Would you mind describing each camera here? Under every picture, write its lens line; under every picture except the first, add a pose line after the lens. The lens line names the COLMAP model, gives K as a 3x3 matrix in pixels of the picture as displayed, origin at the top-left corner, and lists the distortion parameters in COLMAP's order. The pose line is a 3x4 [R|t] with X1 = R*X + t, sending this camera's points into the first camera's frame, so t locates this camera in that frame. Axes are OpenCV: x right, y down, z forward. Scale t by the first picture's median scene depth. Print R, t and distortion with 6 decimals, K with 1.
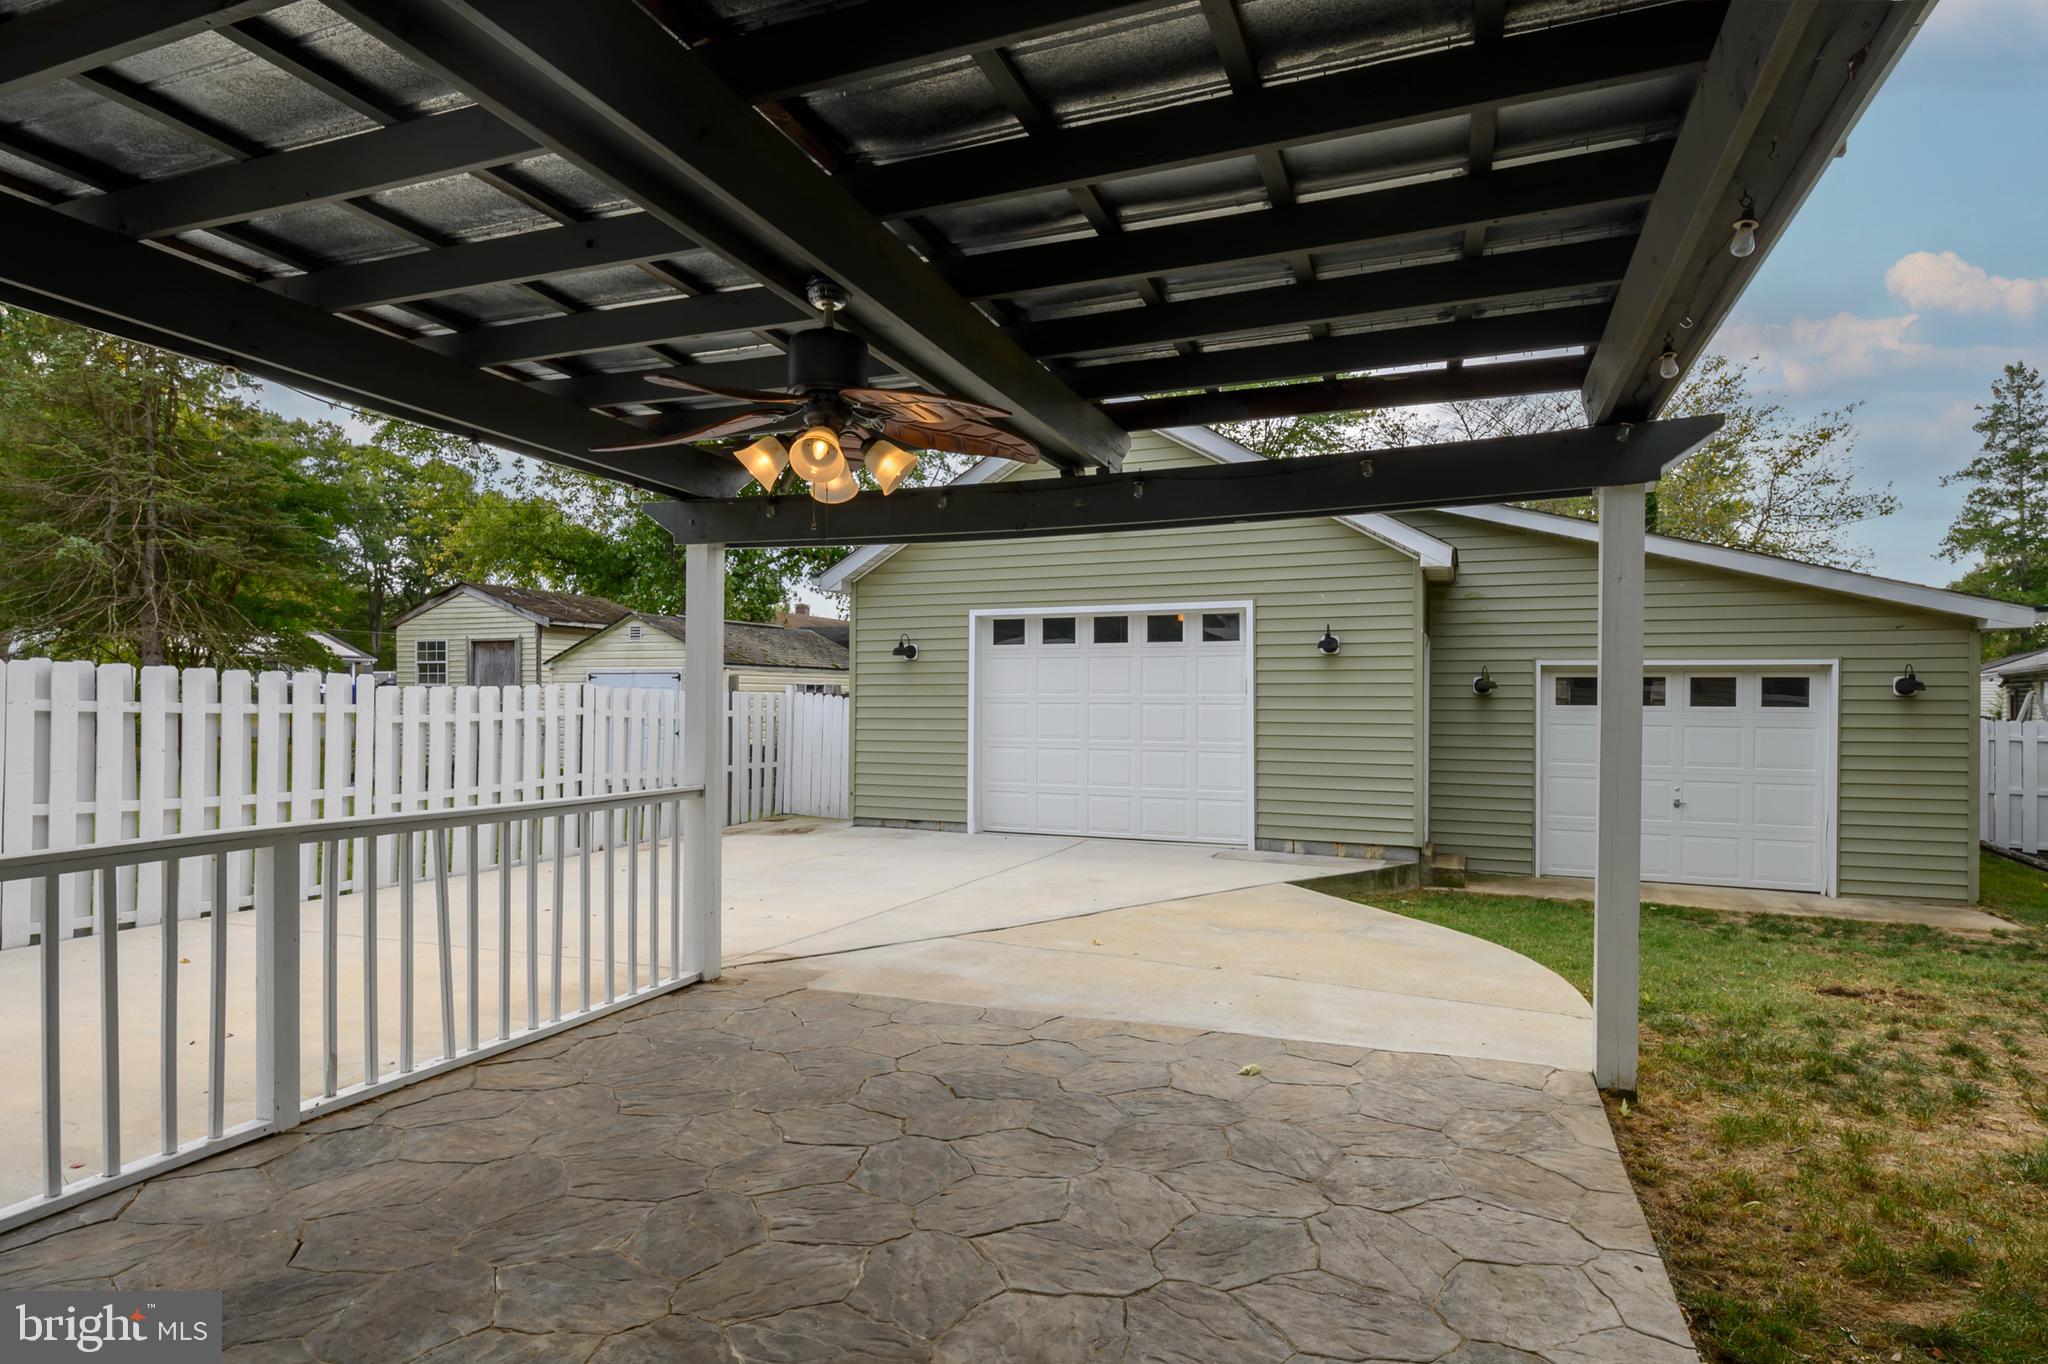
lens RADIAL K [[1121.3, 0, 1015.7], [0, 1121.3, 686.0], [0, 0, 1]] dist [-0.003520, -0.005040]
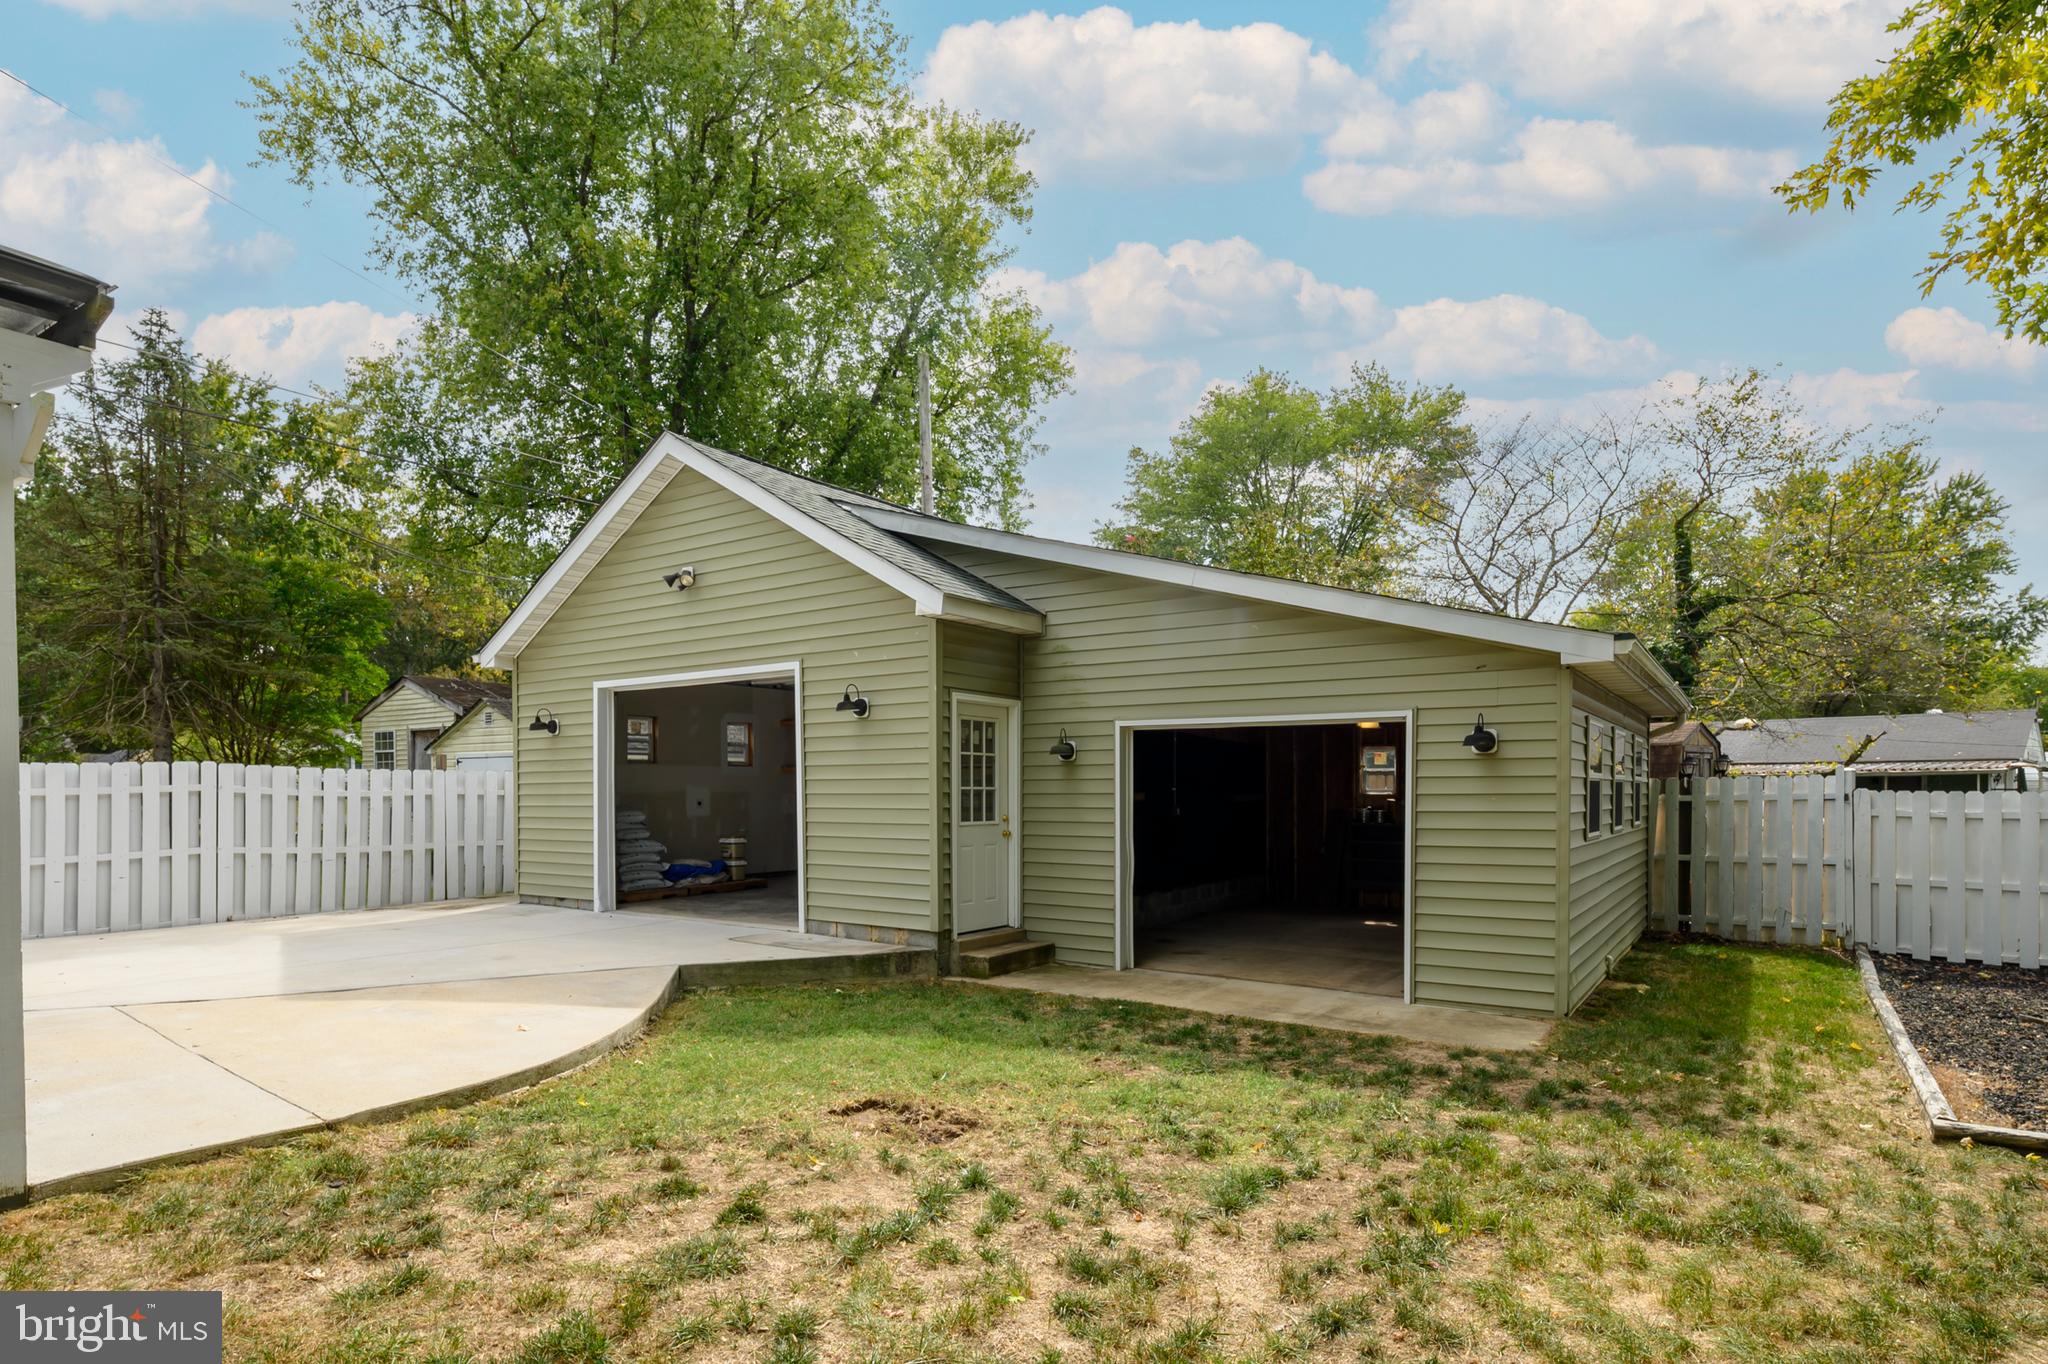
lens RADIAL K [[1121.3, 0, 1012.3], [0, 1121.3, 774.4], [0, 0, 1]] dist [-0.003520, -0.005040]
pose [[0.976077, -0.010842, -0.217155, 0.563364], [0.010570, 0.999941, -0.002412, 0.019400], [0.217169, 0.000059, 0.976134, 0.132242]]
